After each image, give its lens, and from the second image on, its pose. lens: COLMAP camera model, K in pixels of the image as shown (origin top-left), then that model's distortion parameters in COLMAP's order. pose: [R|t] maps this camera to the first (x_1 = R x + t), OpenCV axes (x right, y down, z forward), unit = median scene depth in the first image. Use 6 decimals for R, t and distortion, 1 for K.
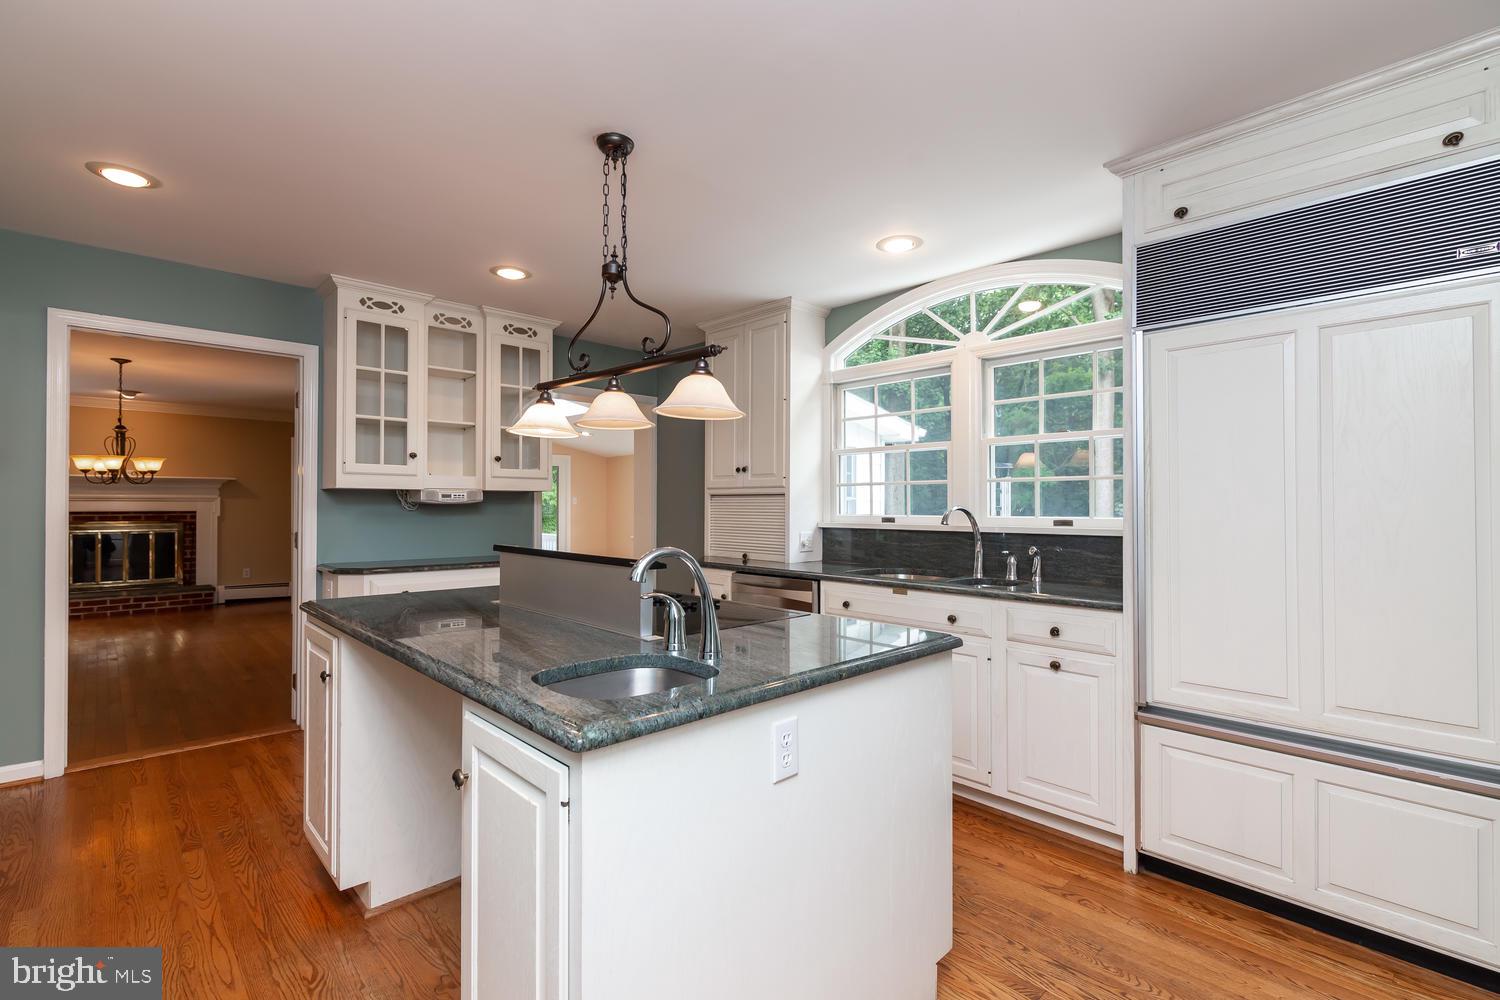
lens RADIAL K [[689.5, 0, 752.3], [0, 689.5, 501.5], [0, 0, 1]] dist [-0.004378, -0.001056]
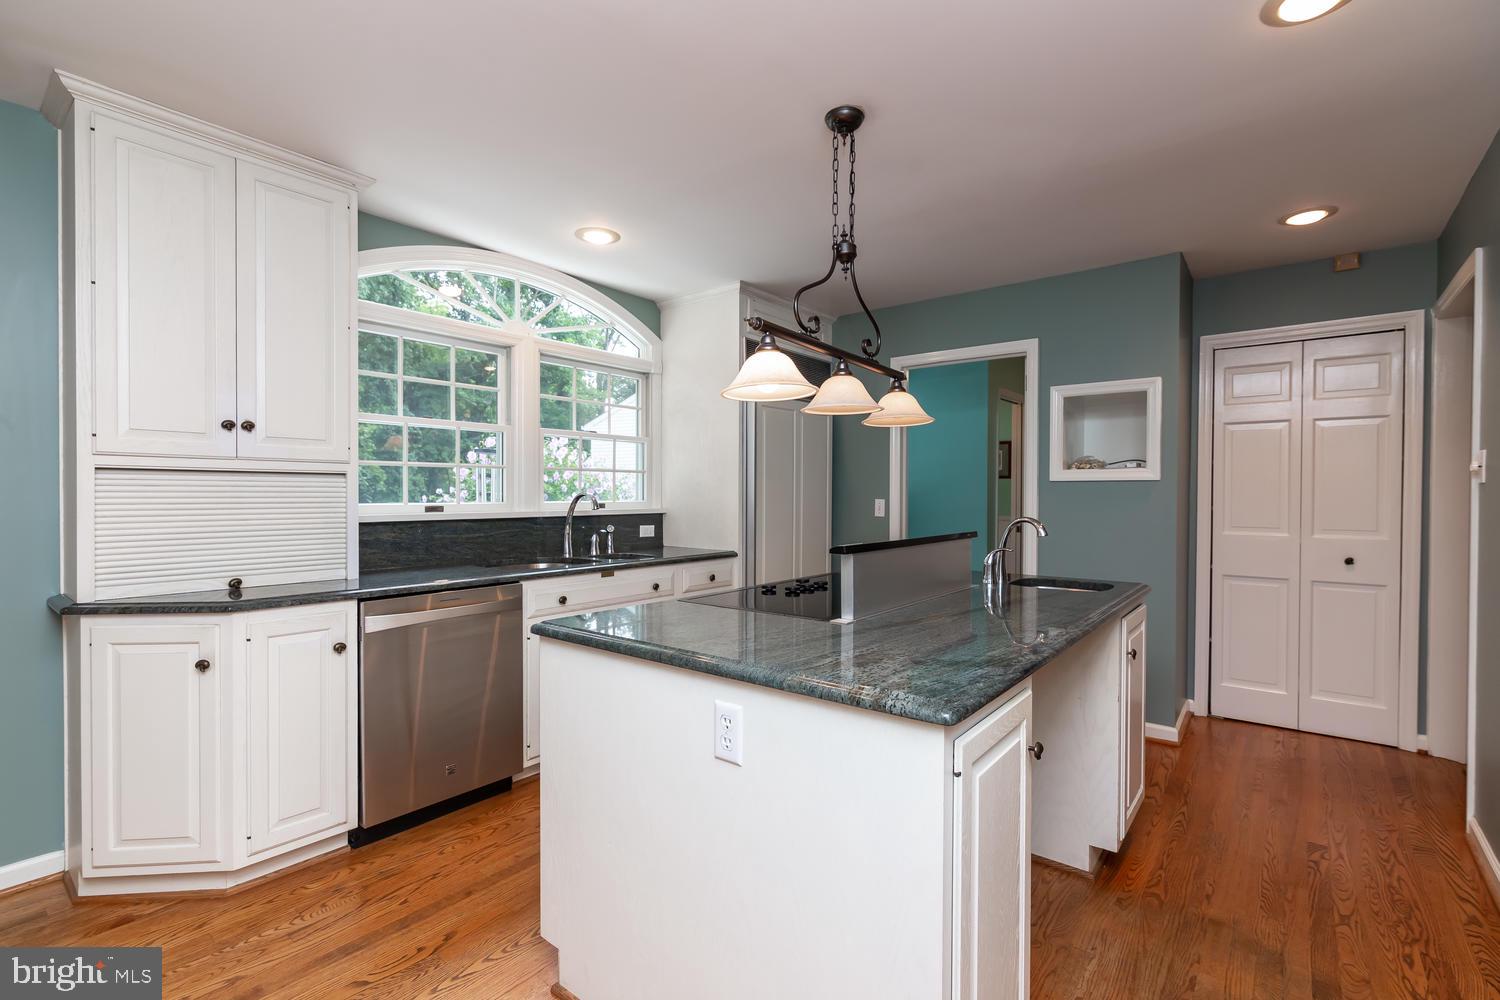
lens RADIAL K [[689.5, 0, 754.3], [0, 689.5, 505.7], [0, 0, 1]] dist [-0.004378, -0.001056]
pose [[-0.139103, -0.020250, 0.990071, -0.648611], [-0.006902, 0.999786, 0.019479, 0.003912], [-0.990254, -0.004124, -0.139213, 0.709571]]
